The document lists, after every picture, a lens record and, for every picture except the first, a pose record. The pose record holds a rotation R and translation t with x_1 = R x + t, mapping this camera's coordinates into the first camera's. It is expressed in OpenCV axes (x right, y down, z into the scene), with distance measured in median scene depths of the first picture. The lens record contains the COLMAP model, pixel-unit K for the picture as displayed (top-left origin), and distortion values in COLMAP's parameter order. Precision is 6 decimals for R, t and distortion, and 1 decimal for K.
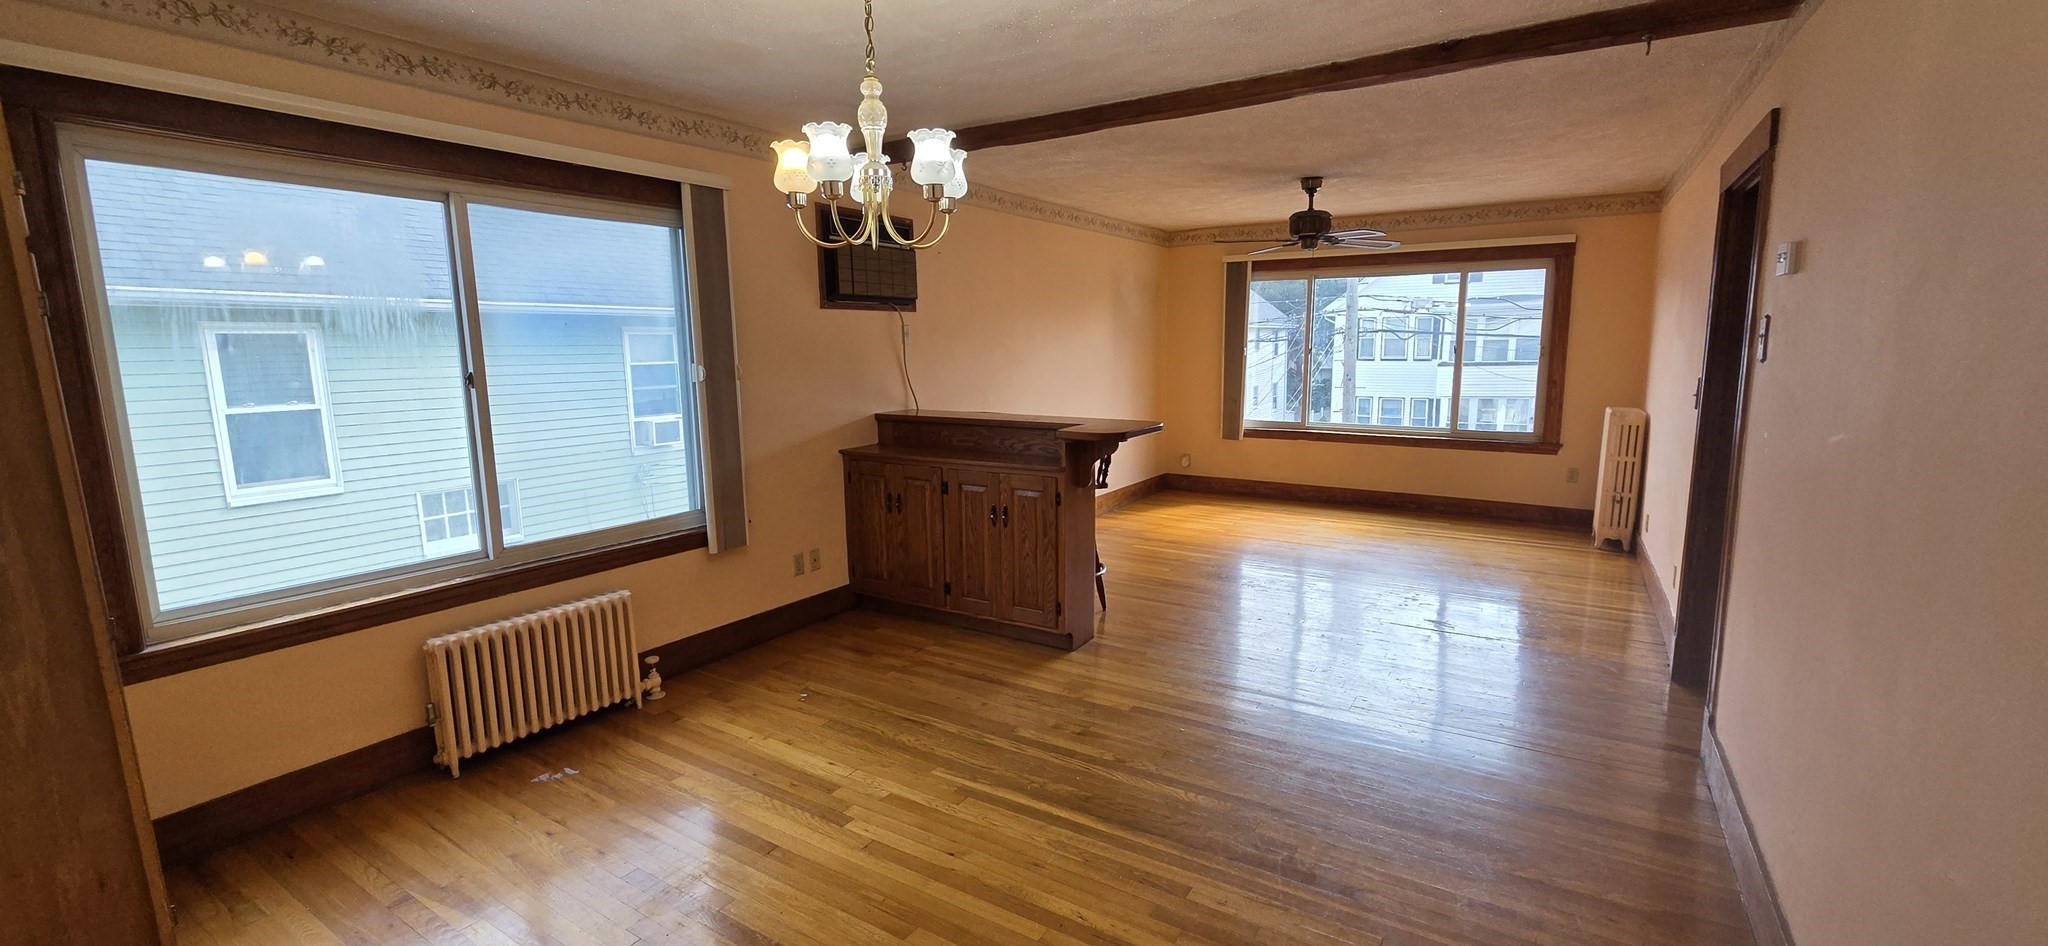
lens RADIAL K [[831.7, 0, 1027.1], [0, 831.7, 475.3], [0, 0, 1]] dist [0.001190, 0.000160]
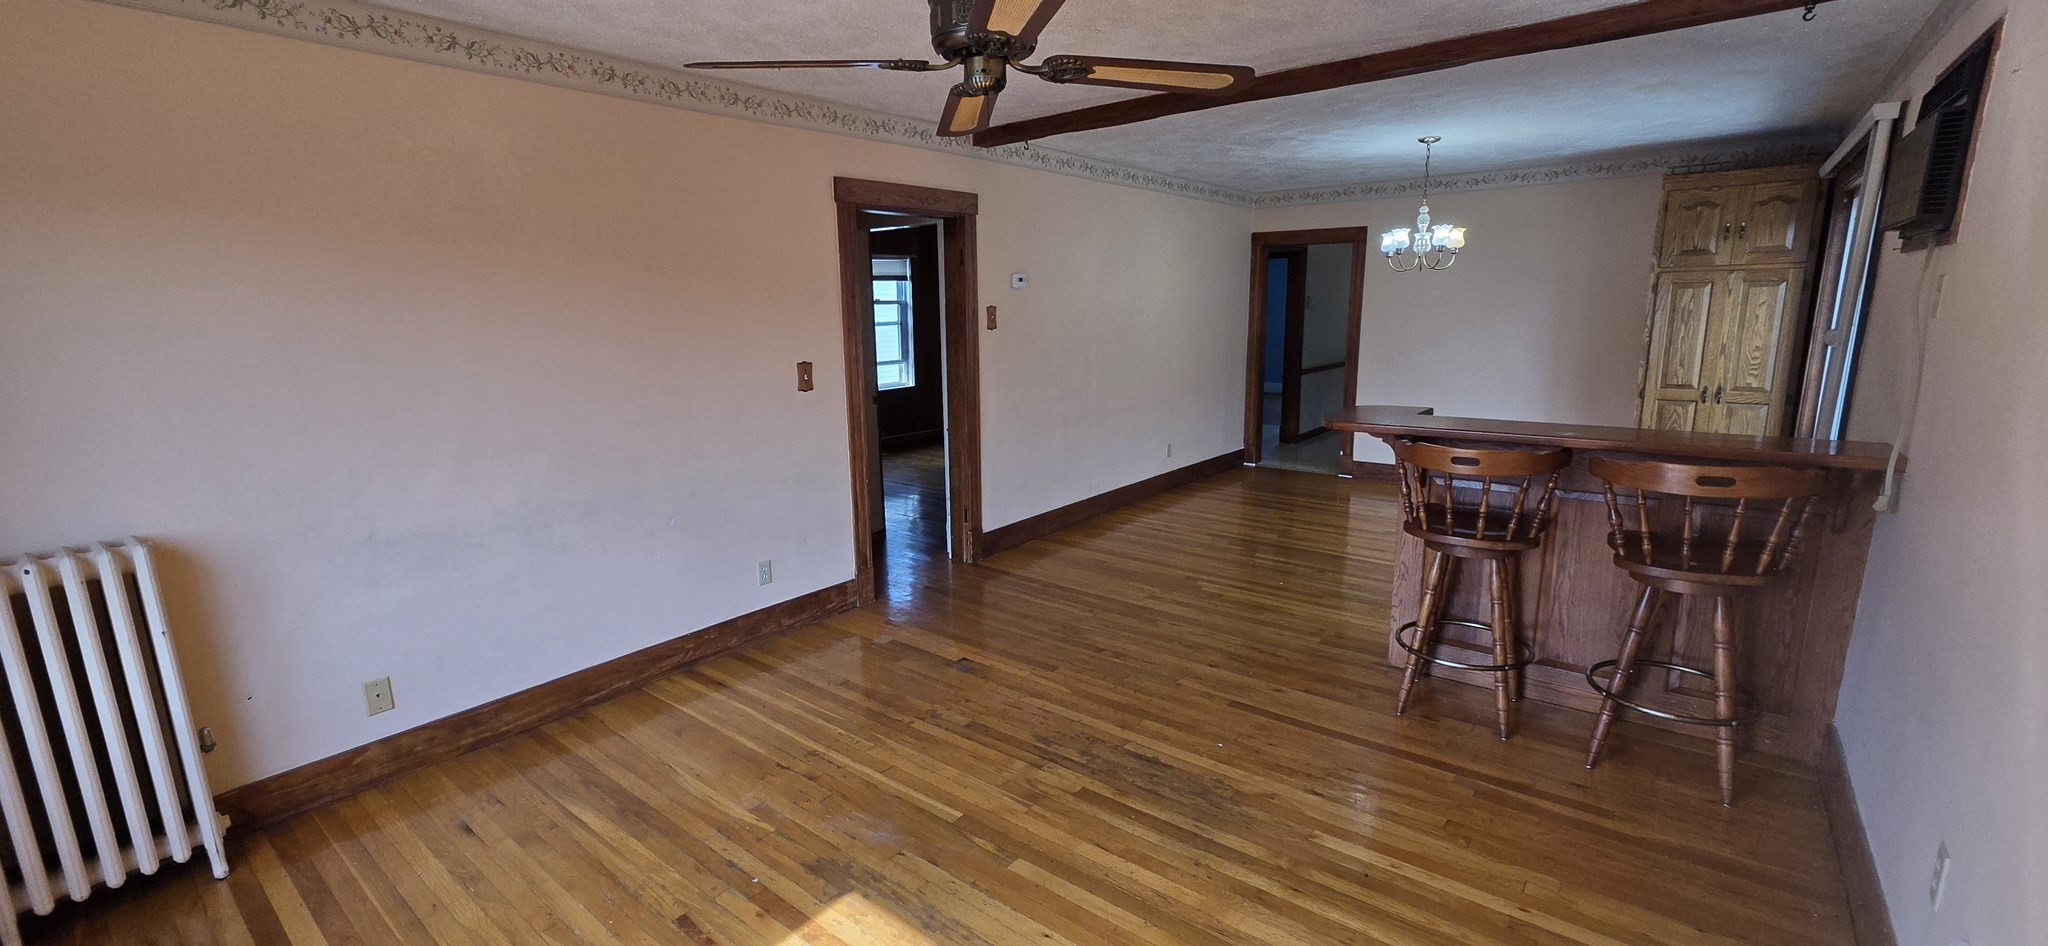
lens RADIAL K [[844.1, 0, 1020.3], [0, 844.1, 470.5], [0, 0, 1]] dist [-0.000690, 0.000119]
pose [[-0.993994, 0.008286, 0.109117, 0.486056], [0.046039, 0.936255, 0.348292, -0.417646], [-0.099275, 0.351224, -0.931013, 2.369746]]
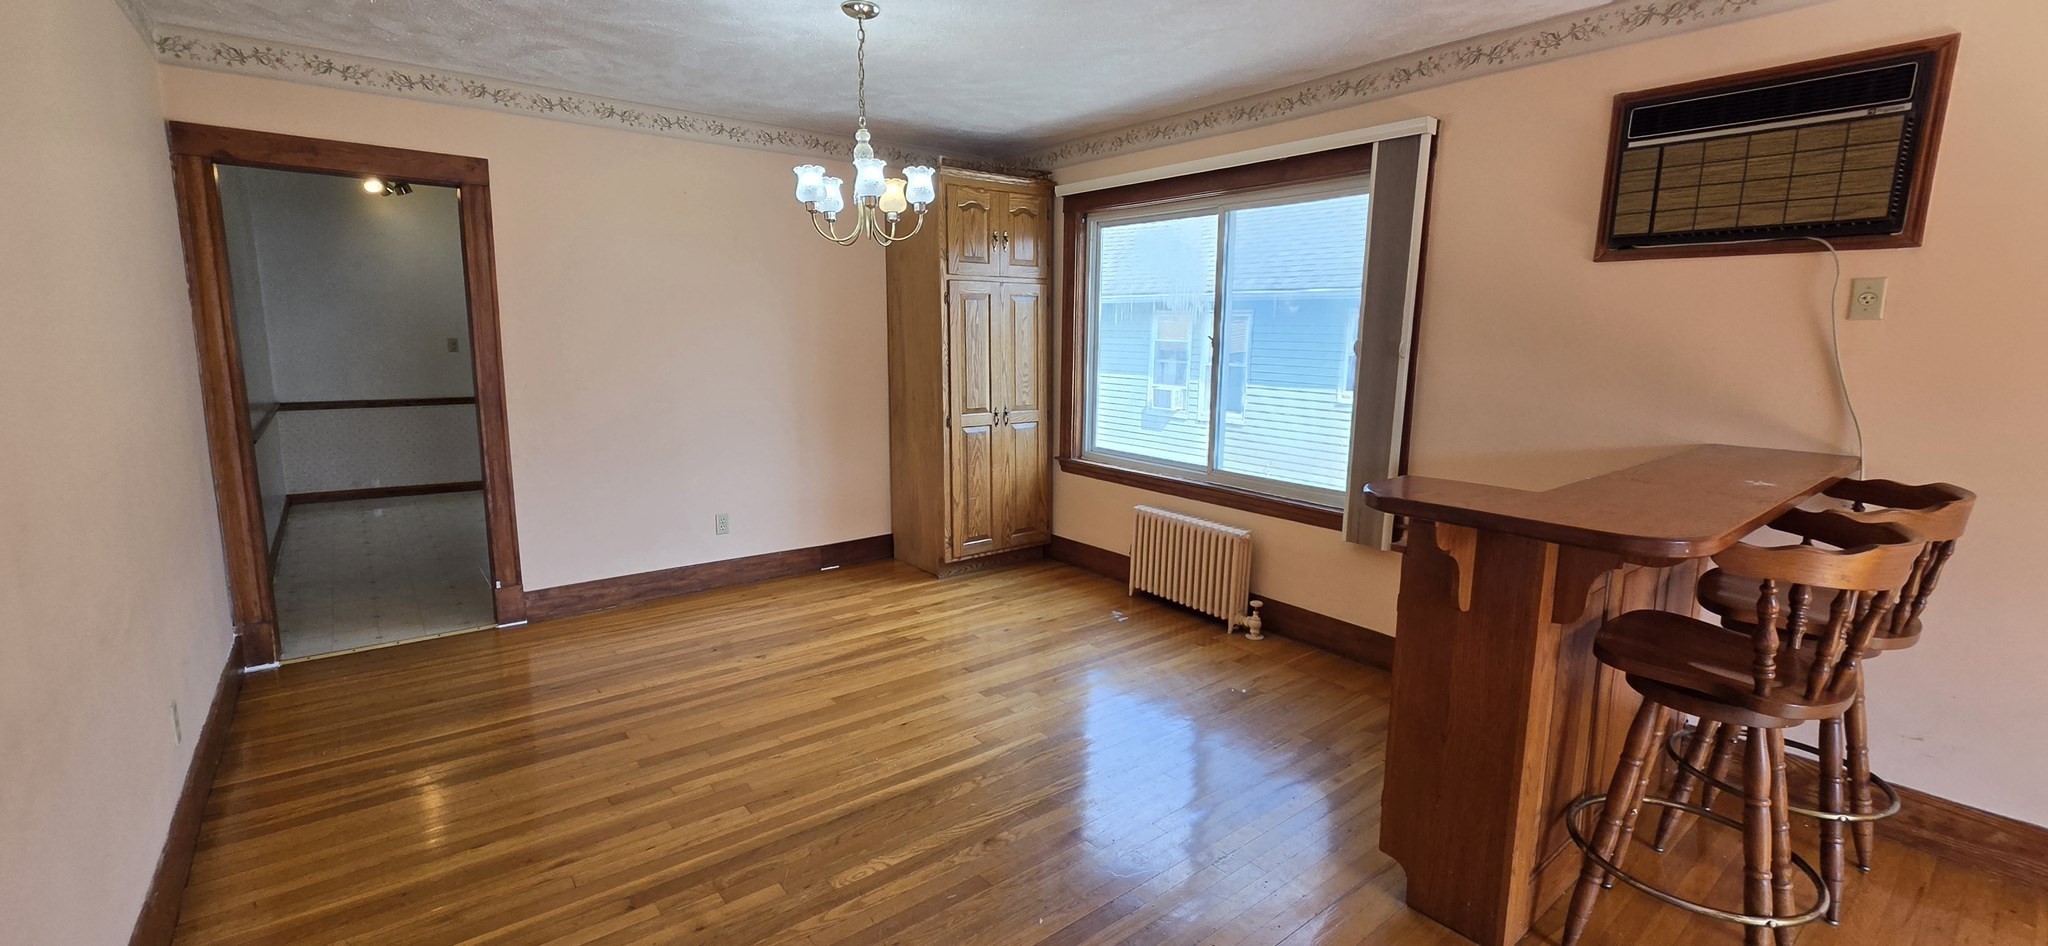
lens RADIAL K [[852.1, 0, 1017.6], [0, 852.1, 460.4], [0, 0, 1]] dist [0.009010, 0.000138]
pose [[-0.323999, 0.154030, -0.933434, 0.753613], [-0.155025, 0.964676, 0.212995, -0.169387], [0.933269, 0.213716, -0.288676, 1.108293]]
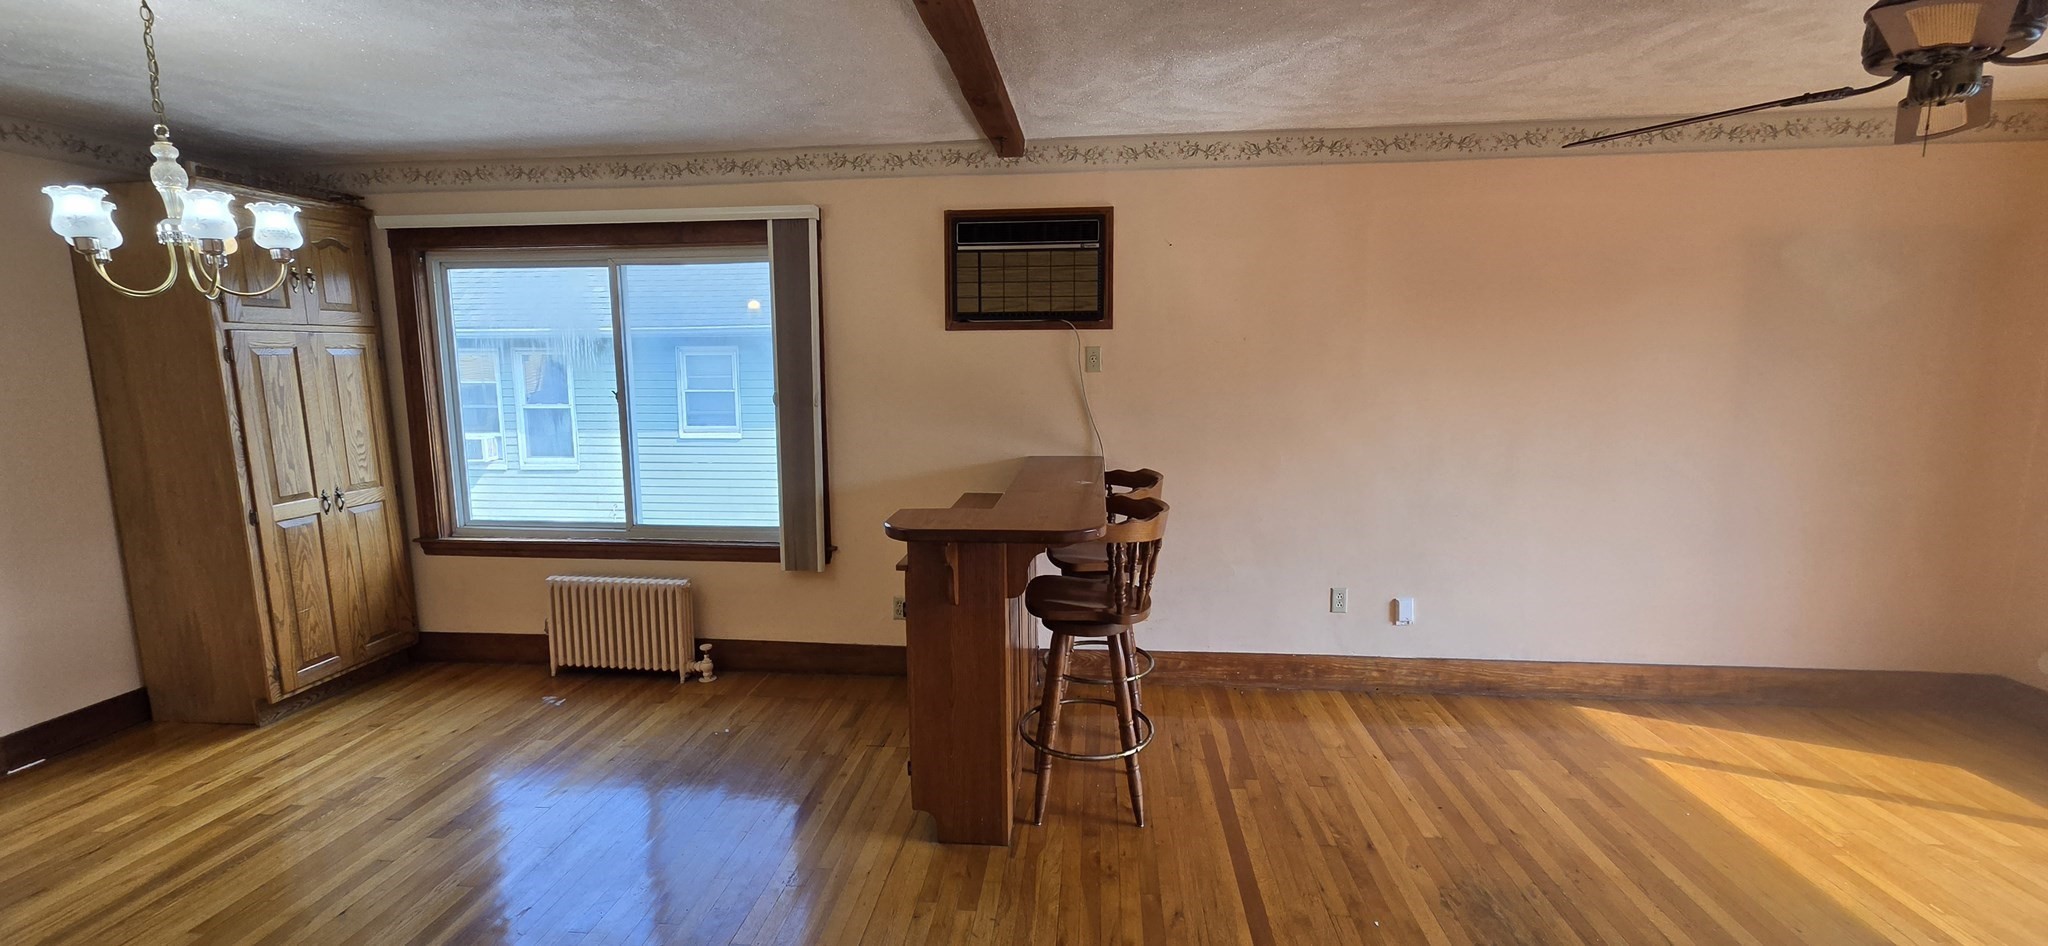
lens RADIAL K [[844.1, 0, 1020.3], [0, 844.1, 470.5], [0, 0, 1]] dist [-0.000690, 0.000119]
pose [[0.453492, 0.127928, -0.882032, 0.818109], [-0.138051, 0.987784, 0.072288, -0.178143], [0.880504, 0.088983, 0.465612, 0.917334]]
